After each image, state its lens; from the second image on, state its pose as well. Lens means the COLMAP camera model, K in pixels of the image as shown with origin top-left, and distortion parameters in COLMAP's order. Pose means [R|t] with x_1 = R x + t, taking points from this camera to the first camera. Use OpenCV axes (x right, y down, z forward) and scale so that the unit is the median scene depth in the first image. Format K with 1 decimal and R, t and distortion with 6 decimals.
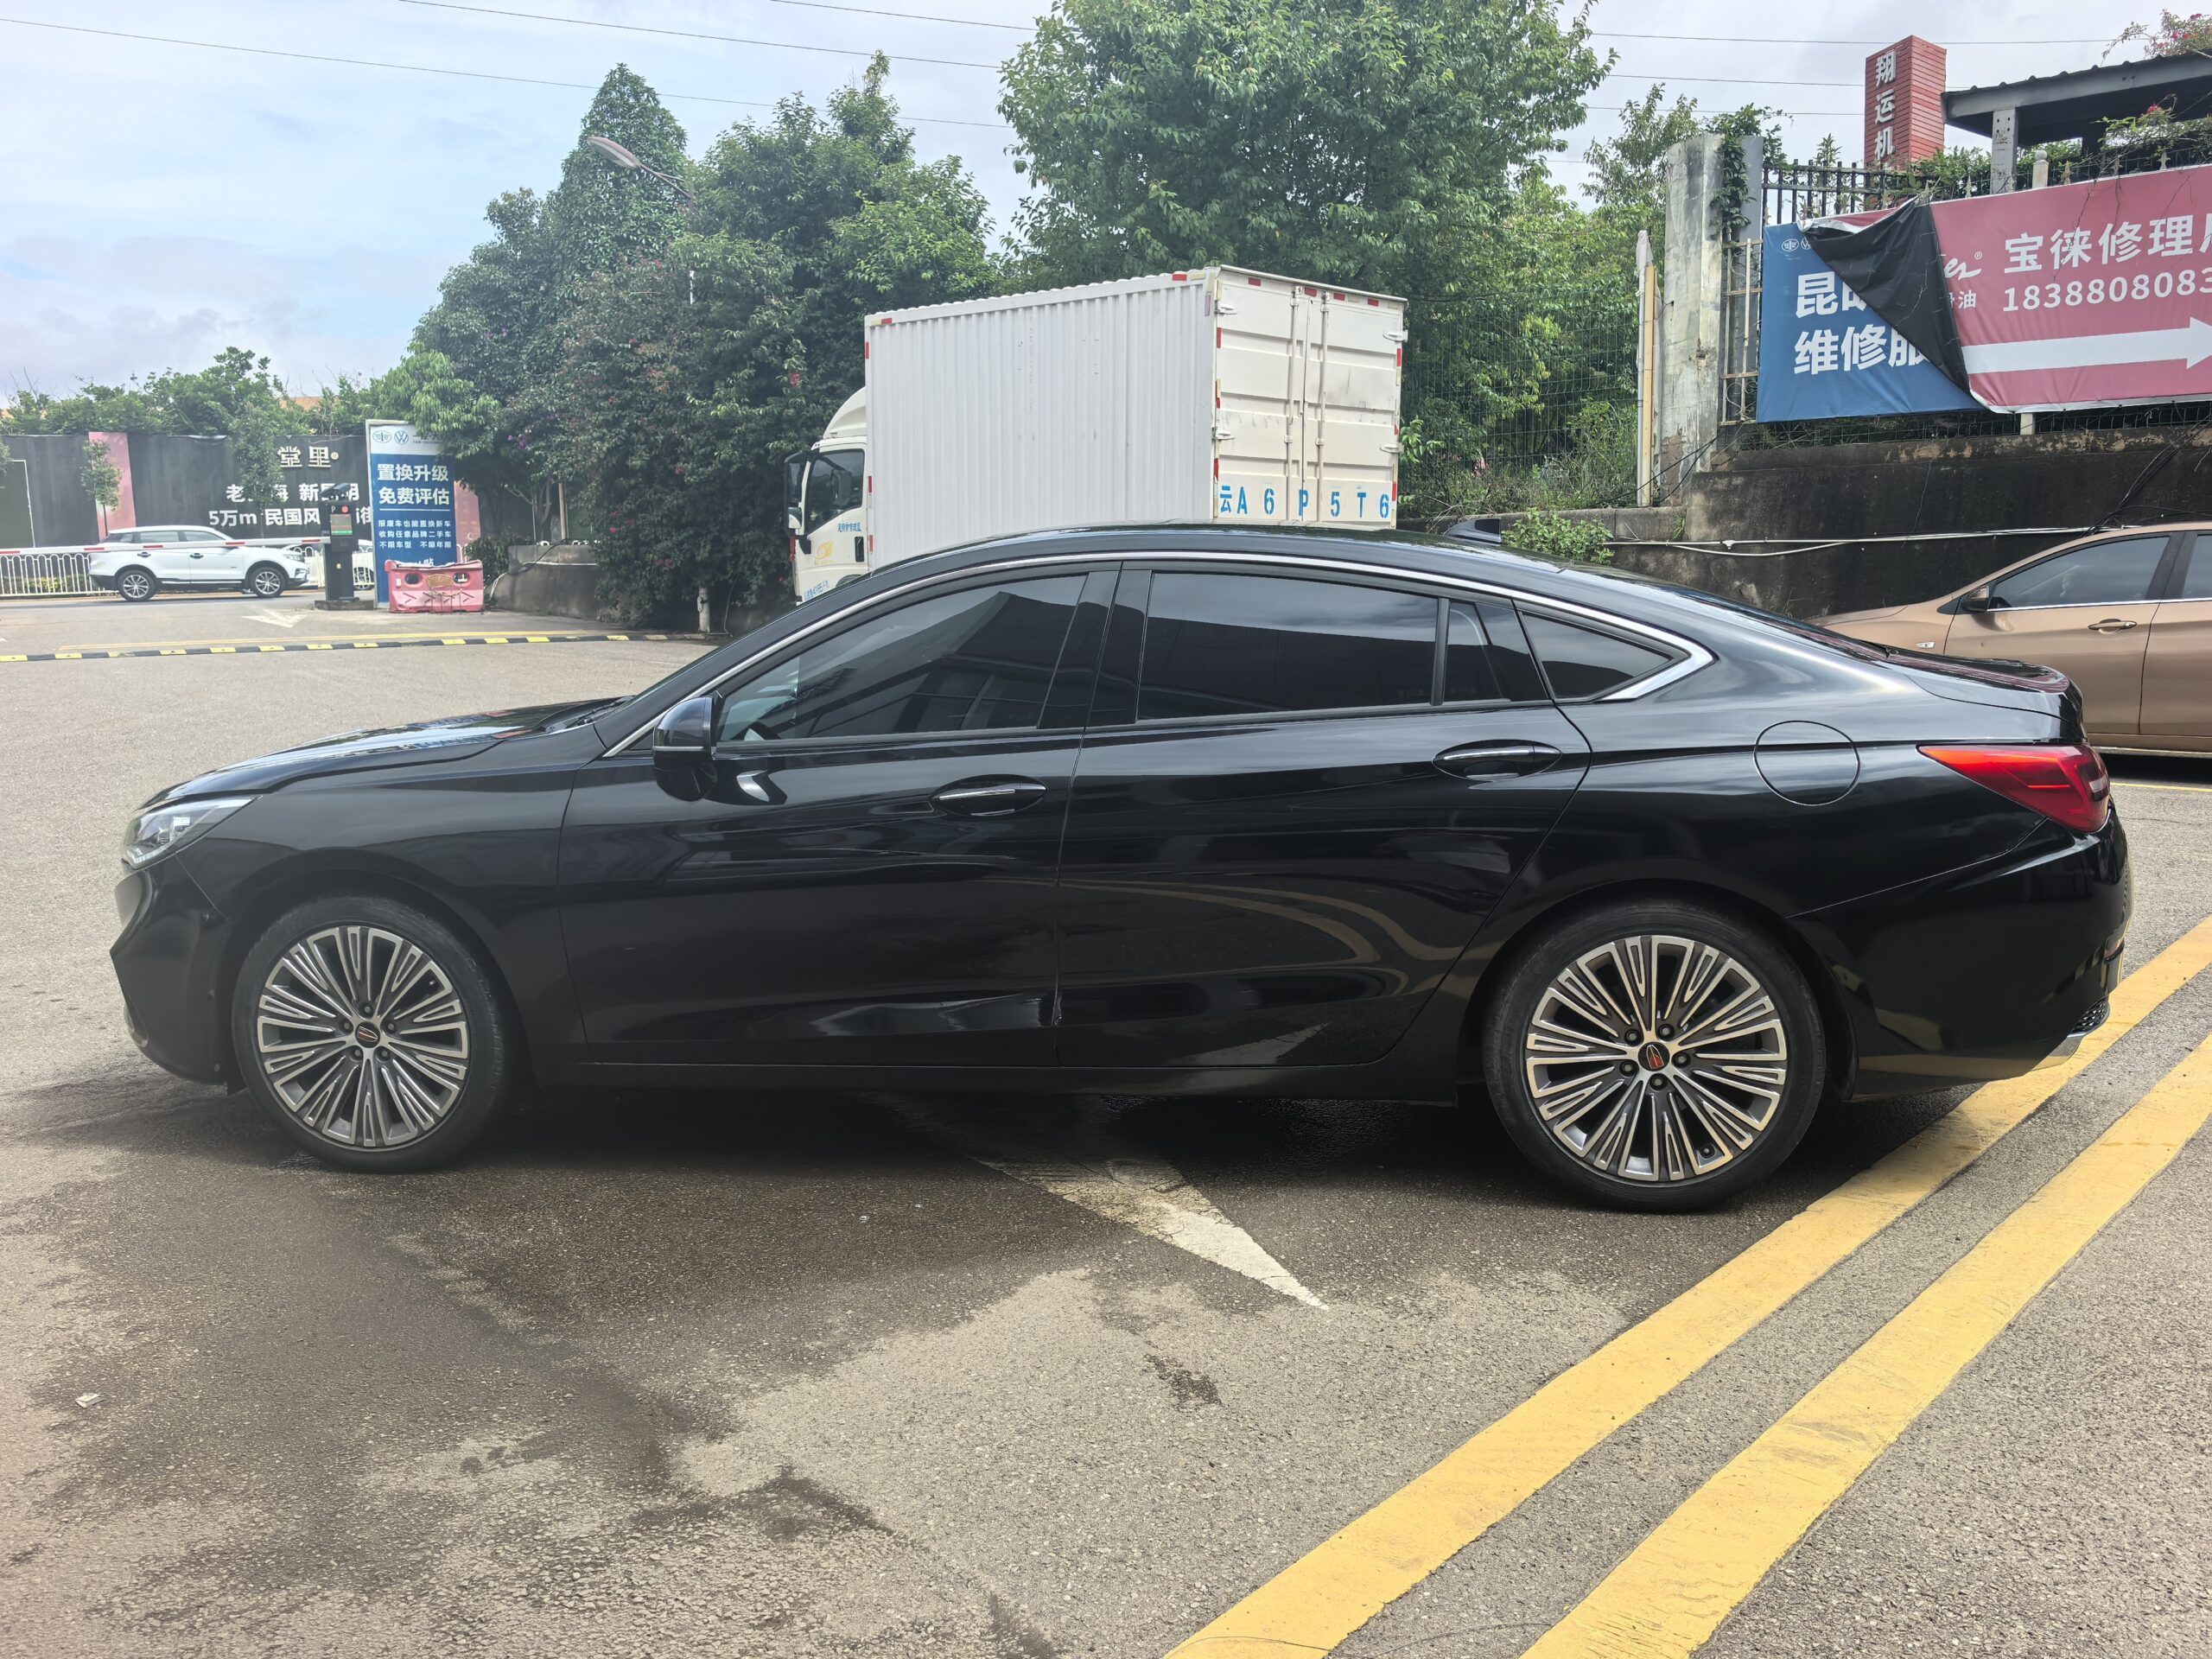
lens RADIAL K [[1794.3, 0, 1106.0], [0, 1794.3, 829.5], [0, 0, 1]] dist [0.002358, -0.022059]
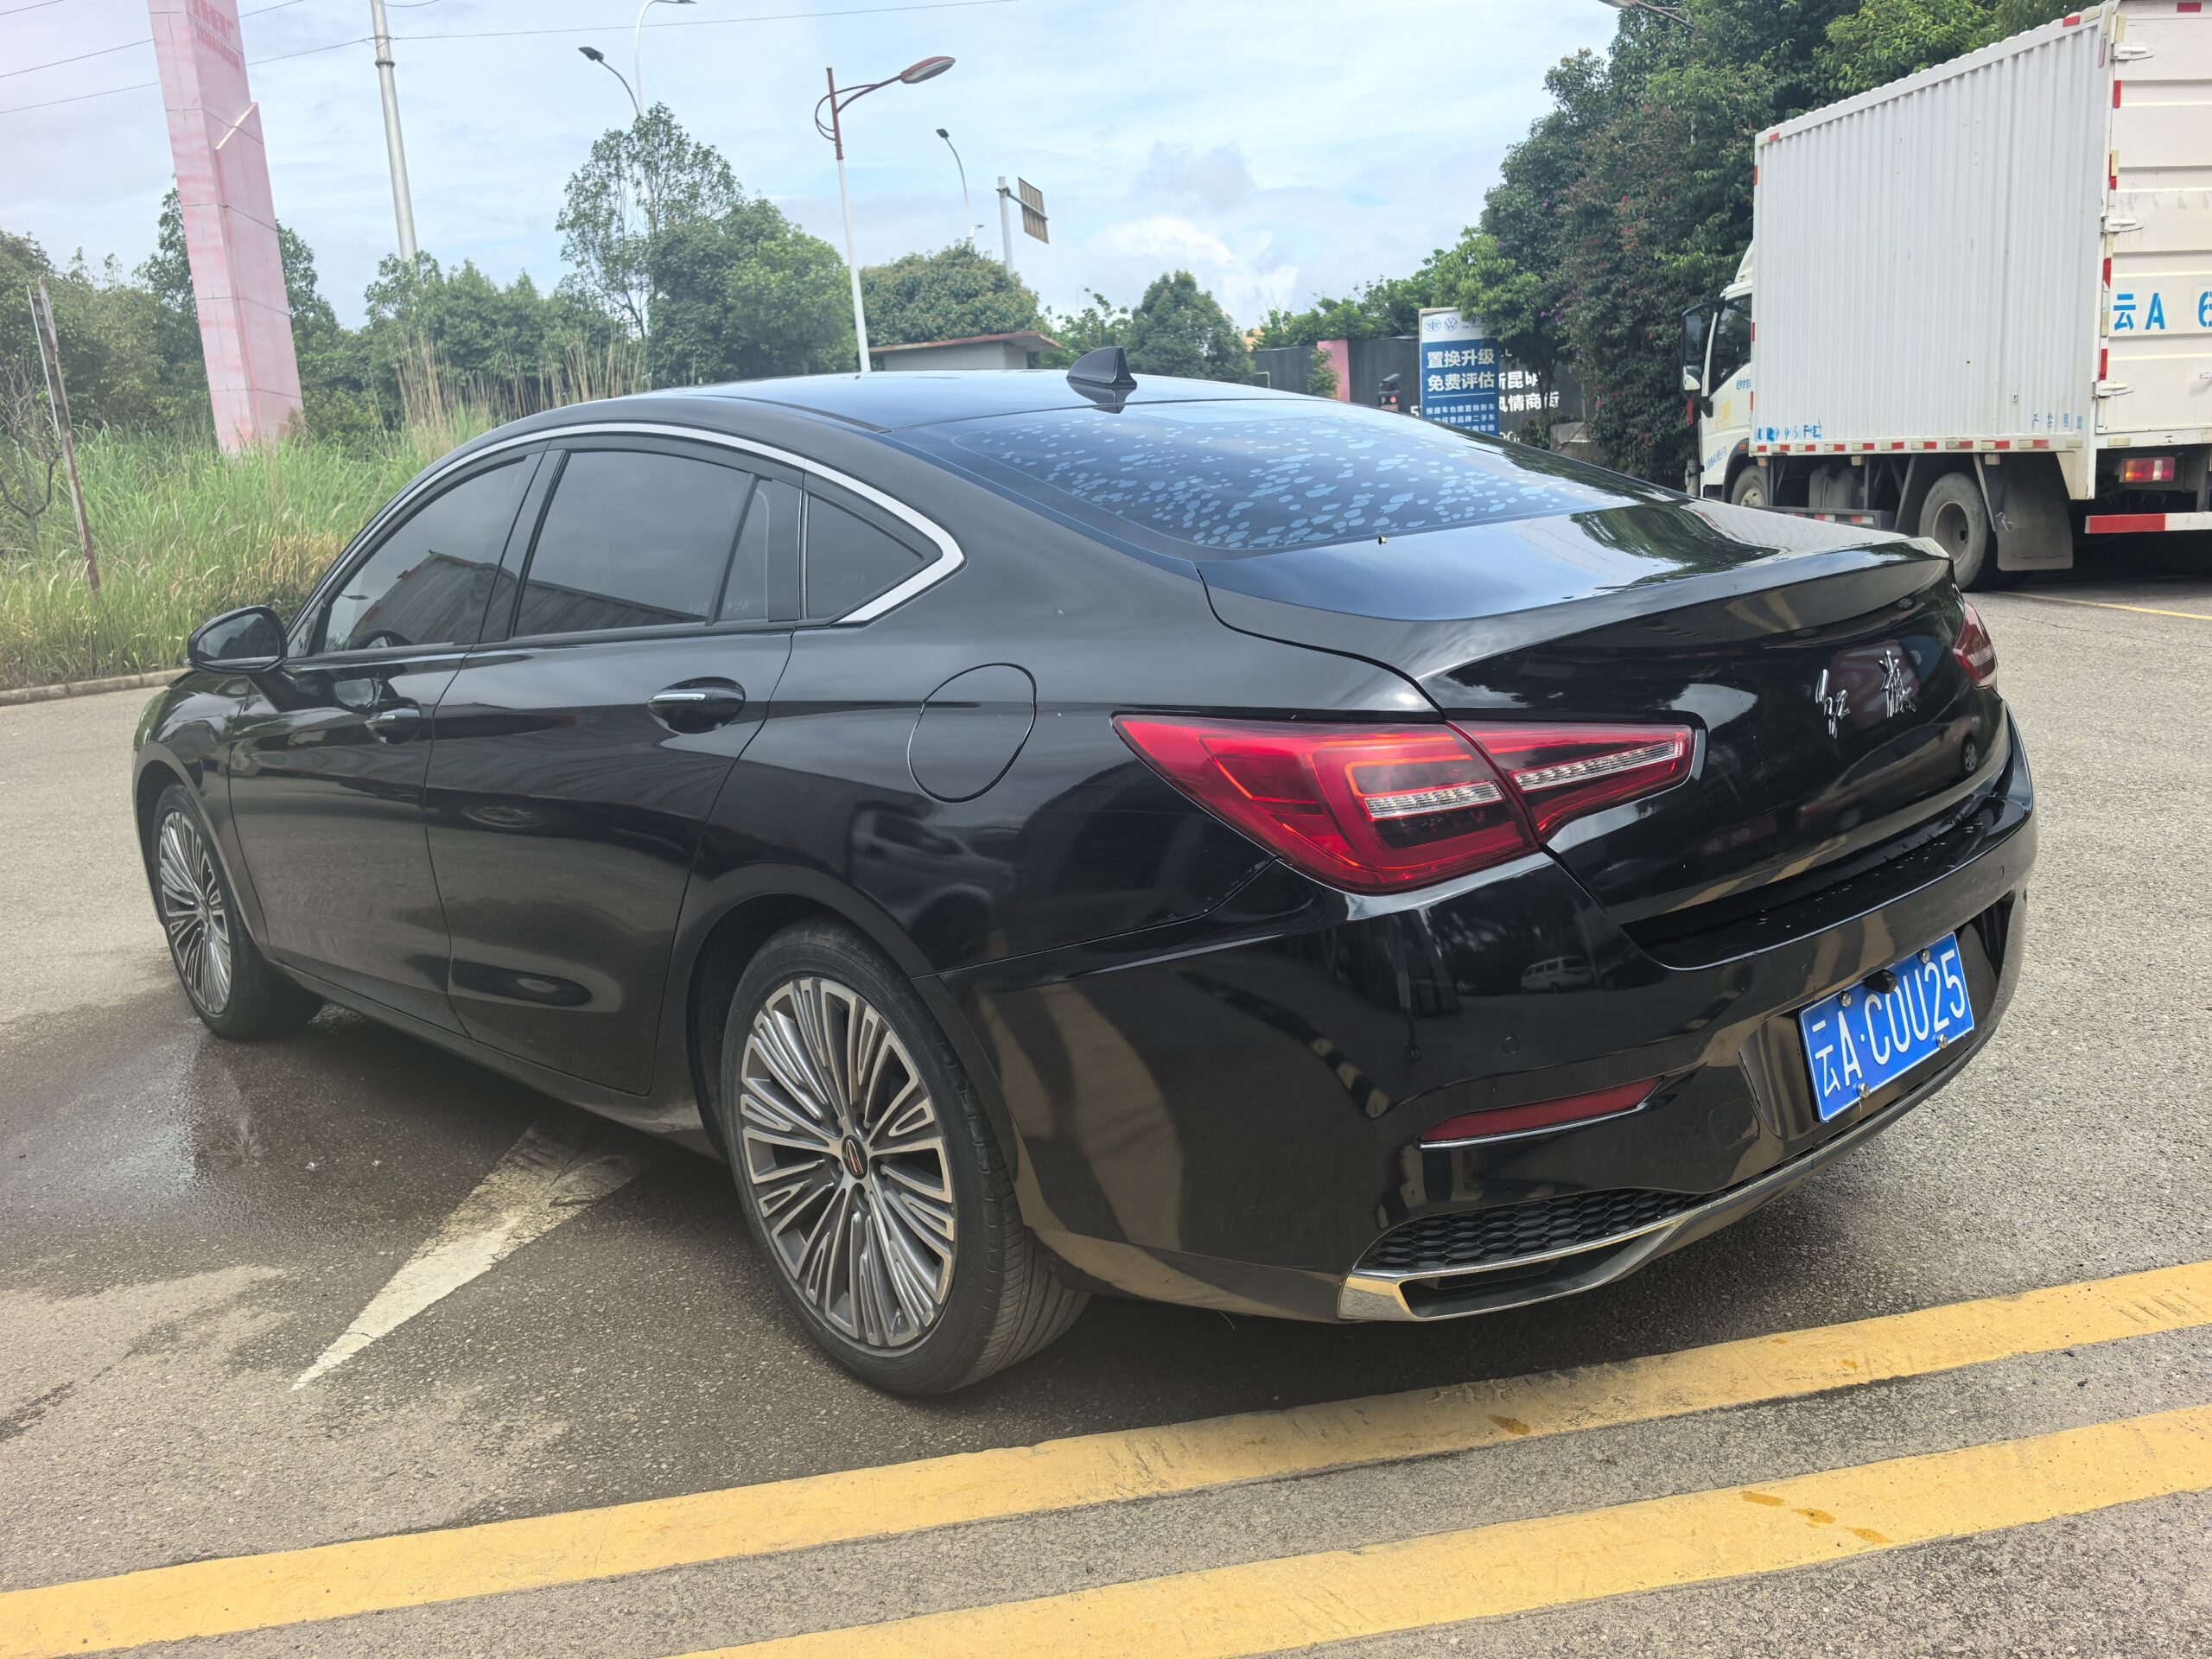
lens RADIAL K [[1794.3, 0, 1106.0], [0, 1794.3, 829.5], [0, 0, 1]] dist [0.002358, -0.022059]
pose [[0.792975, 0.072288, -0.604951, 0.752039], [-0.031421, 0.996467, 0.077885, -0.048779], [0.608444, -0.042752, 0.792445, 0.518643]]
